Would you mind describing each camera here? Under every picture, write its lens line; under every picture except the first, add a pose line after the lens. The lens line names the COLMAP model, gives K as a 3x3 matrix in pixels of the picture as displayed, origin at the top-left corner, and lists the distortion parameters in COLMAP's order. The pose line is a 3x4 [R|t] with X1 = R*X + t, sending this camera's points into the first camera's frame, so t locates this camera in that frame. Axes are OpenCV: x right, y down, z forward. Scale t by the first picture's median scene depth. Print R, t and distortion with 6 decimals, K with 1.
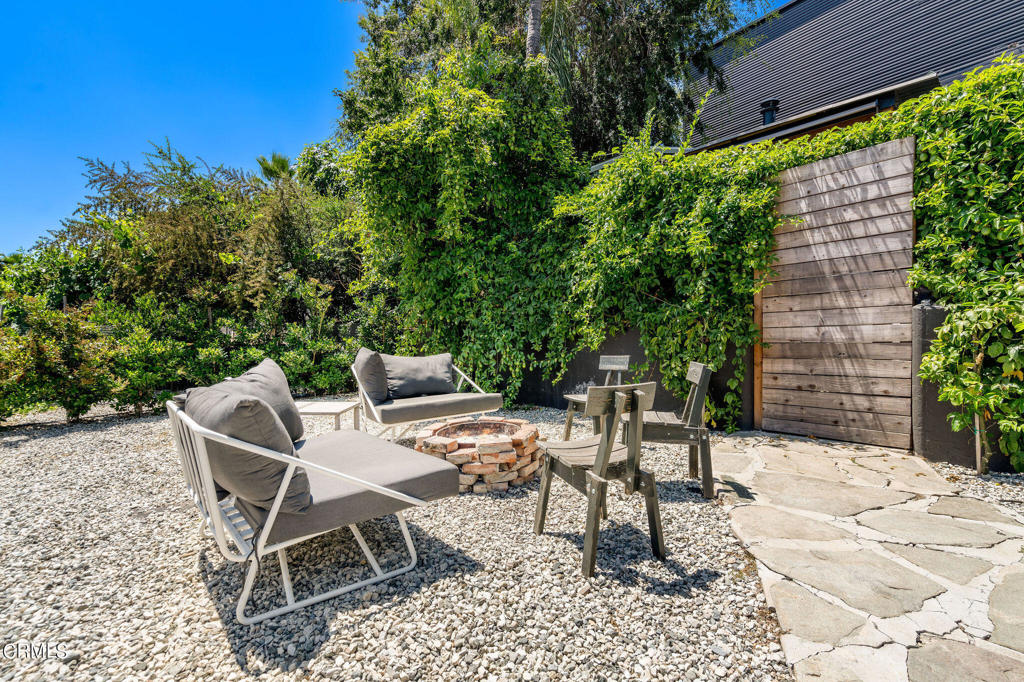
lens RADIAL K [[476.4, 0, 497.1], [0, 476.4, 365.3], [0, 0, 1]] dist [0.001189, 0.000438]
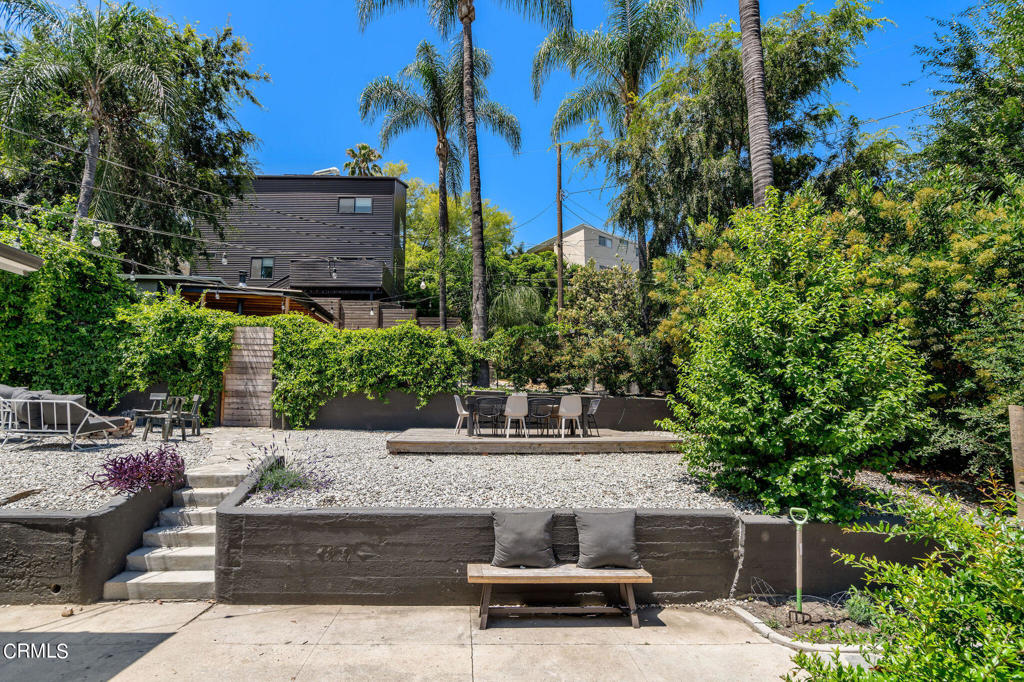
lens RADIAL K [[476.4, 0, 497.1], [0, 476.4, 365.3], [0, 0, 1]] dist [0.001189, 0.000438]
pose [[0.574120, 0.083862, 0.814465, -0.685674], [0.013035, 0.993679, -0.111504, 0.119325], [-0.818667, 0.074634, 0.569398, -1.632770]]
